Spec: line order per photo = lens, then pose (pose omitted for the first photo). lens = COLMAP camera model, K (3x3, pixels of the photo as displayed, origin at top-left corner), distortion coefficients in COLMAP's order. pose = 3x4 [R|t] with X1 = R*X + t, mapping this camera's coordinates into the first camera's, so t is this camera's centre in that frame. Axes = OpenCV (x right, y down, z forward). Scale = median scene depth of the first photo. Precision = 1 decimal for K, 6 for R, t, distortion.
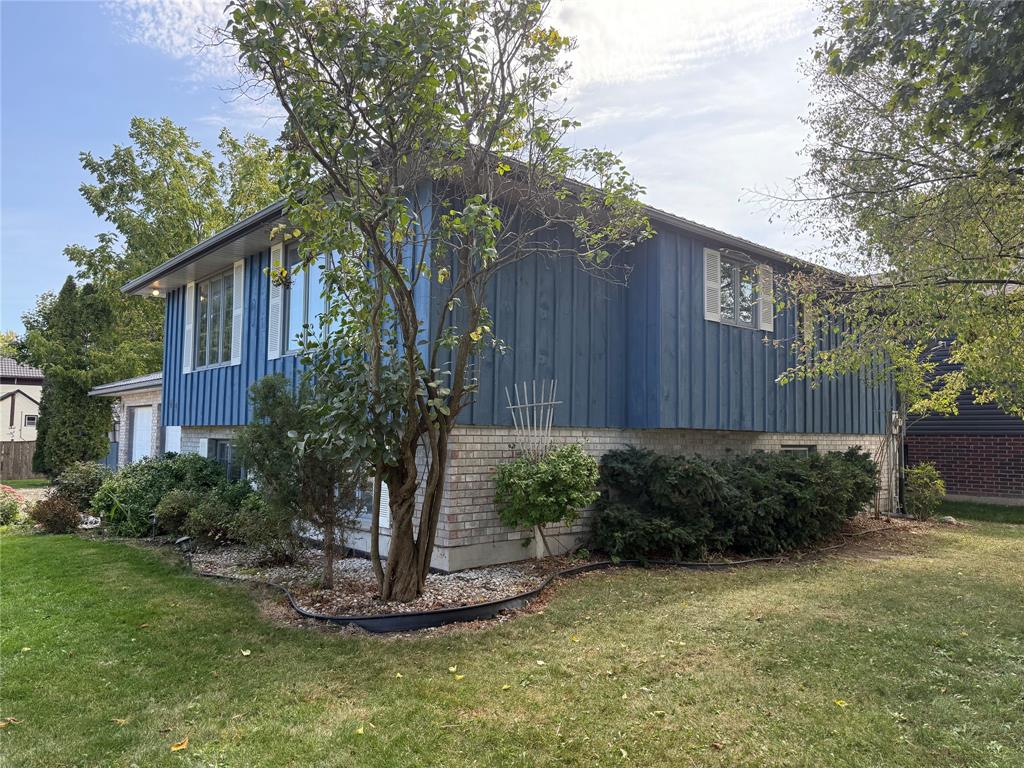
lens RADIAL K [[758.6, 0, 512.0], [0, 758.6, 384.0], [0, 0, 1]] dist [-0.001299, -0.001469]
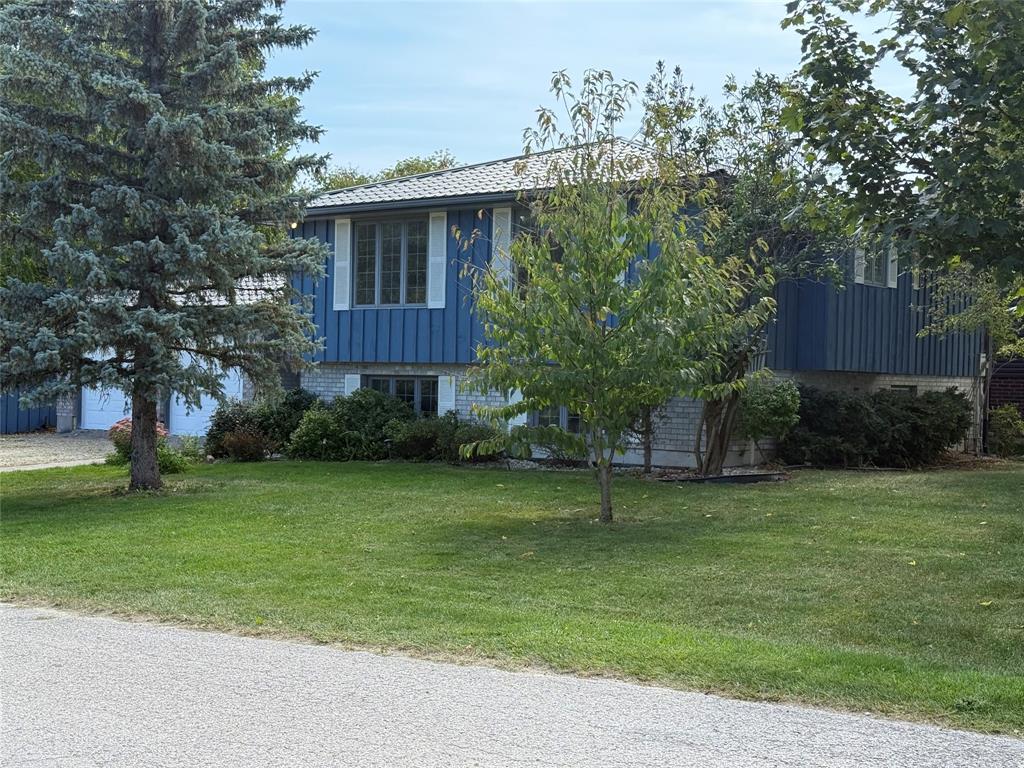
lens RADIAL K [[1450.9, 0, 512.0], [0, 1450.9, 384.0], [0, 0, 1]] dist [0.011325, 0.046977]
pose [[0.984652, 0.008193, 0.174339, -0.623170], [-0.021812, 0.996843, 0.076343, -0.079832], [-0.173164, -0.078974, 0.981722, -1.101586]]
